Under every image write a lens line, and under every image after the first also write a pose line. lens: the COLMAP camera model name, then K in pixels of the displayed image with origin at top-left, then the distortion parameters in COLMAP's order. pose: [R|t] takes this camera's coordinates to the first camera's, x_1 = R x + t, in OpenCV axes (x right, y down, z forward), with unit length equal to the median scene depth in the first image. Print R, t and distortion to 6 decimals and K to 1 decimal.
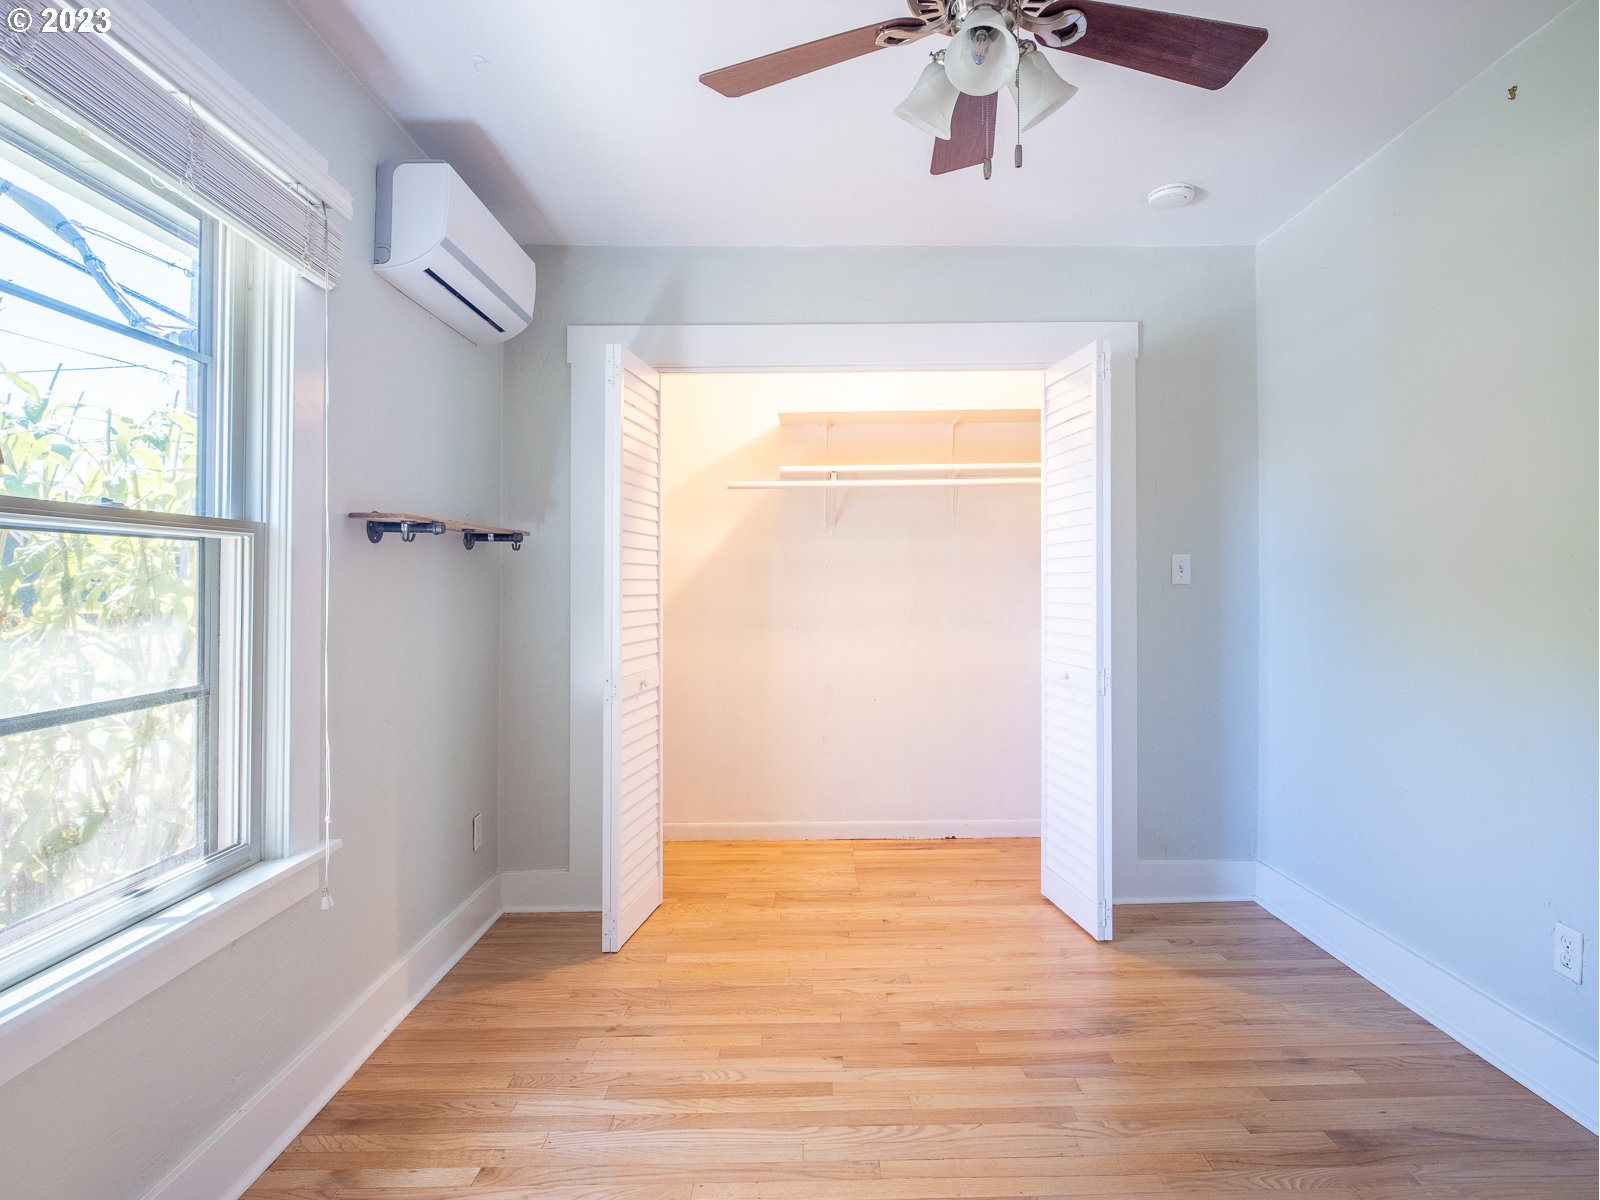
lens RADIAL K [[878.2, 0, 785.7], [0, 878.2, 586.6], [0, 0, 1]] dist [0.000205, -0.002510]
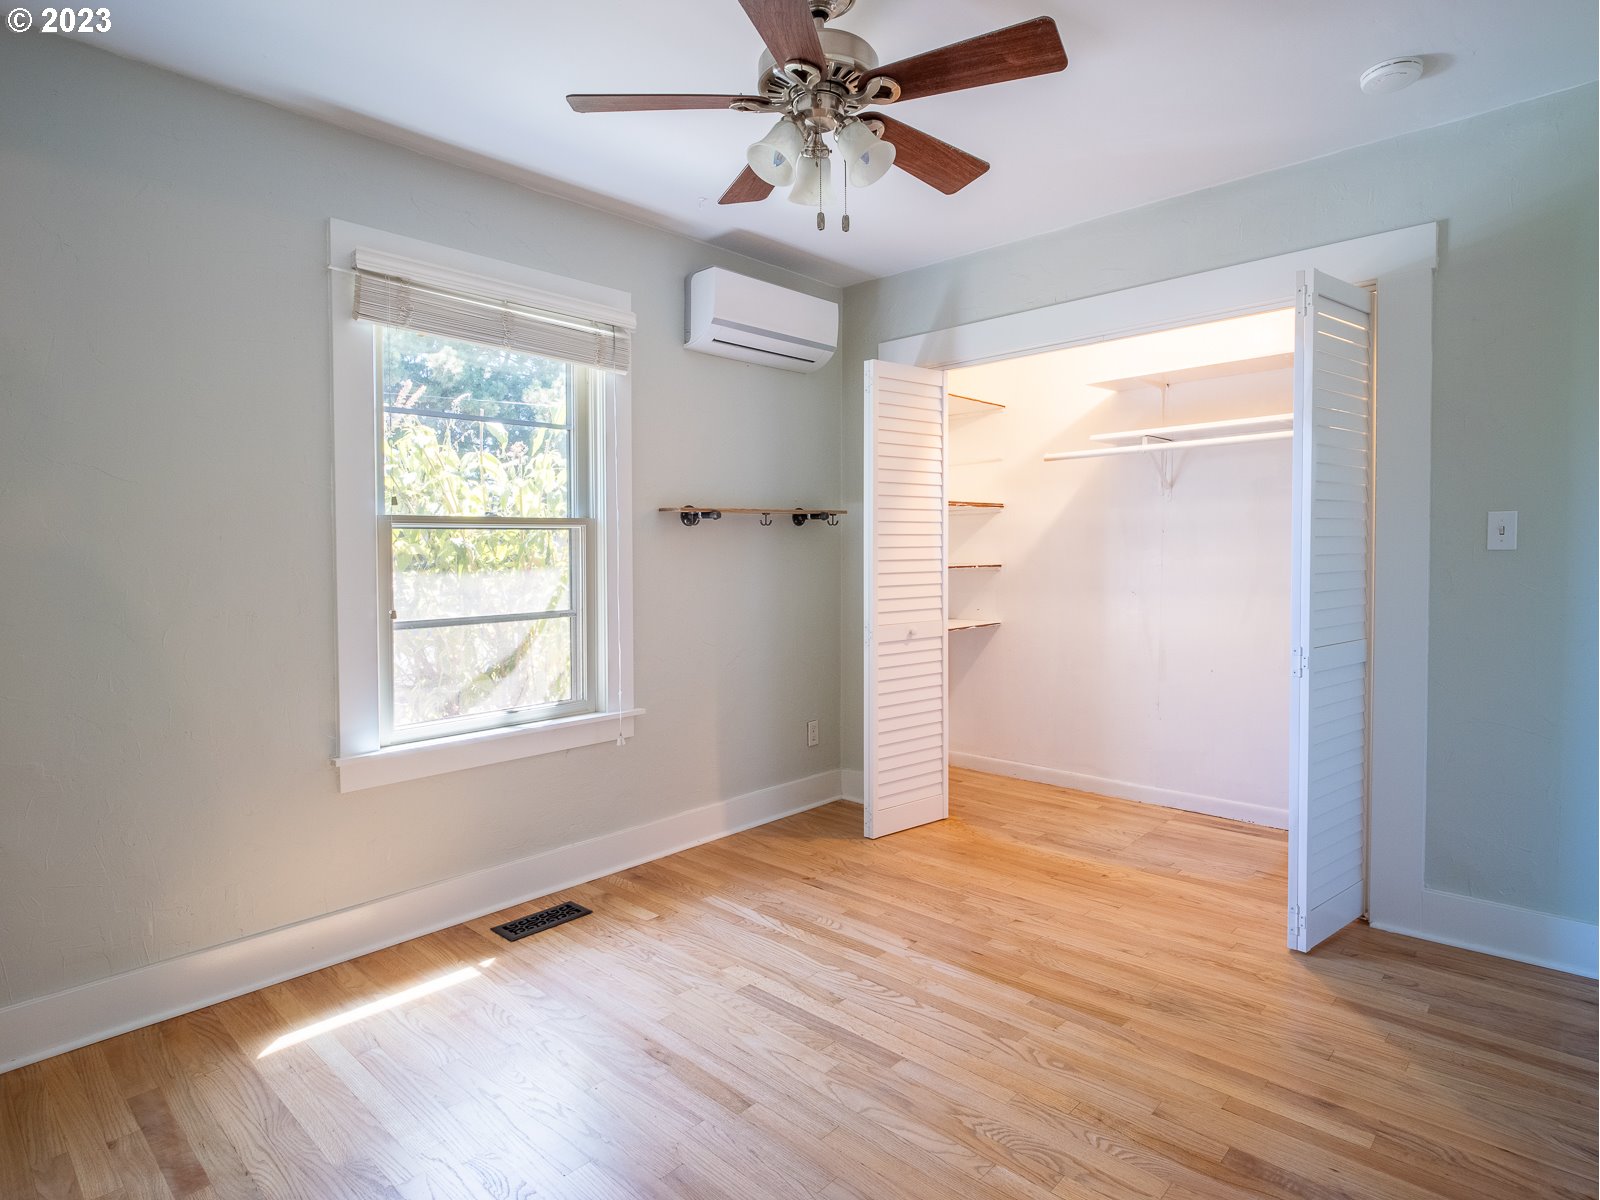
lens RADIAL K [[857.9, 0, 804.2], [0, 857.9, 580.0], [0, 0, 1]] dist [0.001499, -0.001285]
pose [[0.728789, 0.022654, -0.684363, 0.717940], [0.004778, 0.999260, 0.038165, -0.011585], [0.684721, -0.031084, 0.728142, 0.040160]]
